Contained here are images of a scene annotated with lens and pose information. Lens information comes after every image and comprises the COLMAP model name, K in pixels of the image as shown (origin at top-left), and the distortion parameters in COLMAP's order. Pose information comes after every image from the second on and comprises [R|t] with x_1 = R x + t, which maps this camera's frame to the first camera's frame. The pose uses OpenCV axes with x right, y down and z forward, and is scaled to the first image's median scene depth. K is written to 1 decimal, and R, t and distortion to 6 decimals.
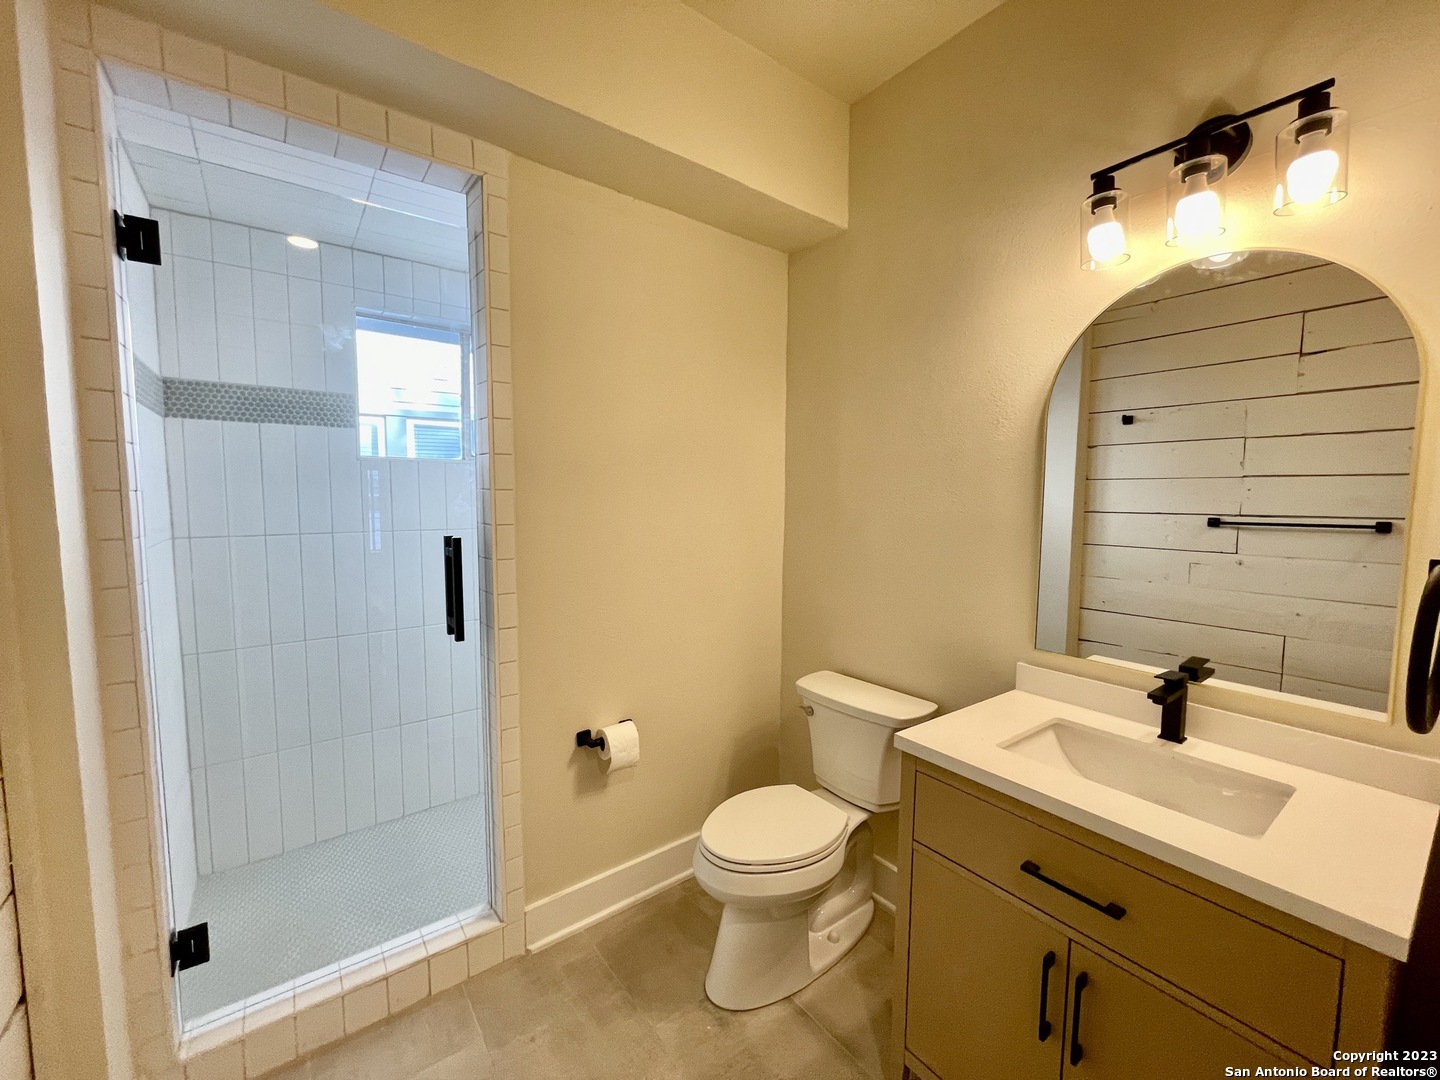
lens RADIAL K [[593.3, 0, 716.1], [0, 593.3, 538.5], [0, 0, 1]] dist [-0.002813, 0.000327]
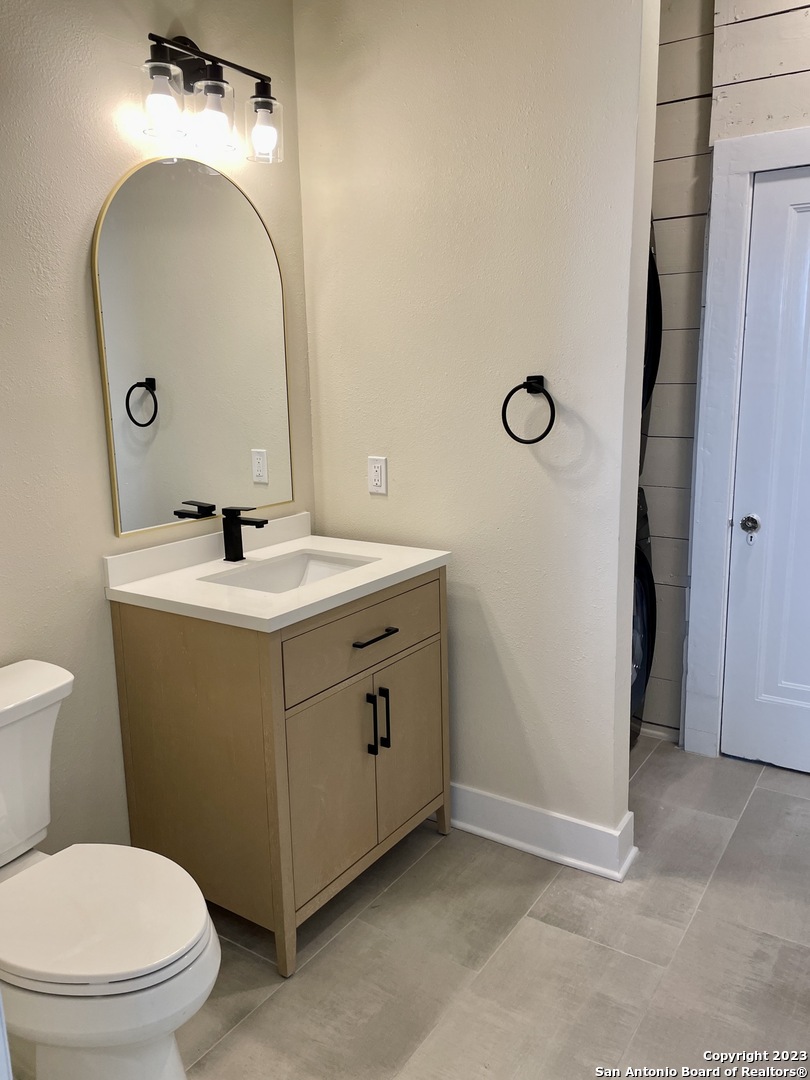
lens RADIAL K [[823.4, 0, 406.3], [0, 823.4, 529.8], [0, 0, 1]] dist [0.074977, -0.083463]
pose [[-0.335611, -0.182674, 0.924119, -0.807769], [0.092224, 0.969933, 0.225223, -0.072230], [-0.937475, 0.160813, -0.308674, 0.985223]]
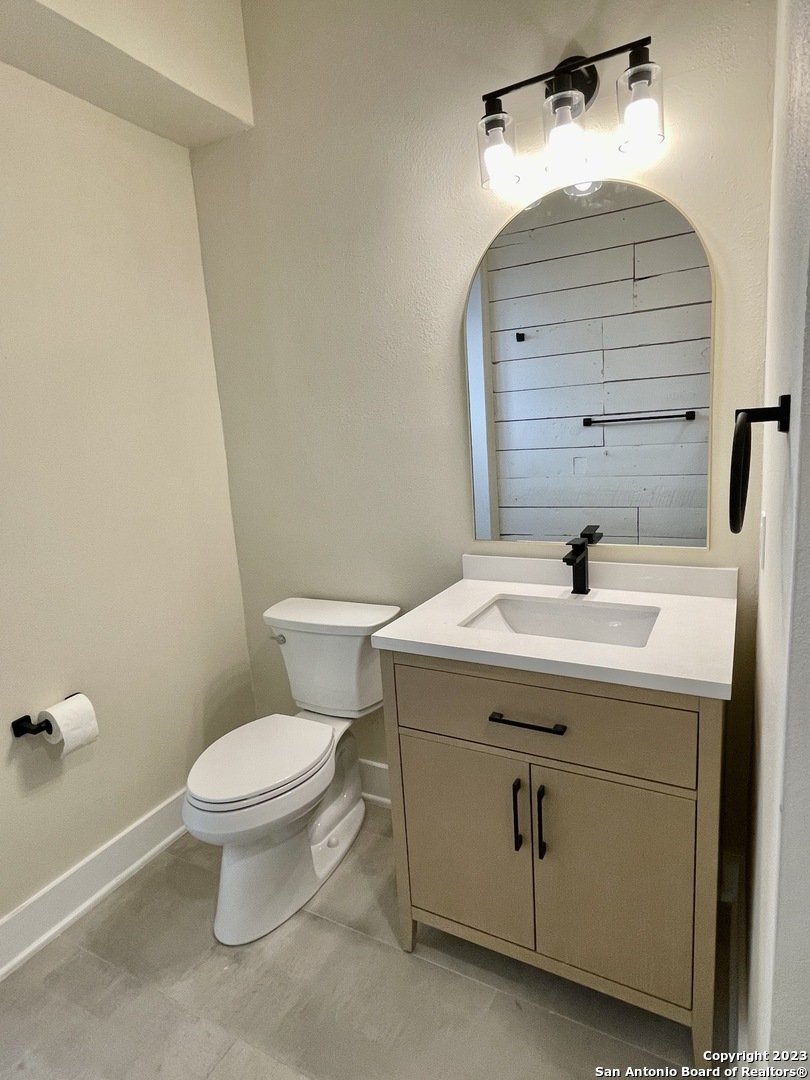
lens RADIAL K [[612.7, 0, 411.0], [0, 612.7, 533.1], [0, 0, 1]] dist [0.001499, -0.000912]
pose [[0.904214, -0.142550, 0.402586, -0.040227], [0.104622, 0.987863, 0.114806, 0.026135], [-0.414066, -0.061690, 0.908154, -0.007212]]
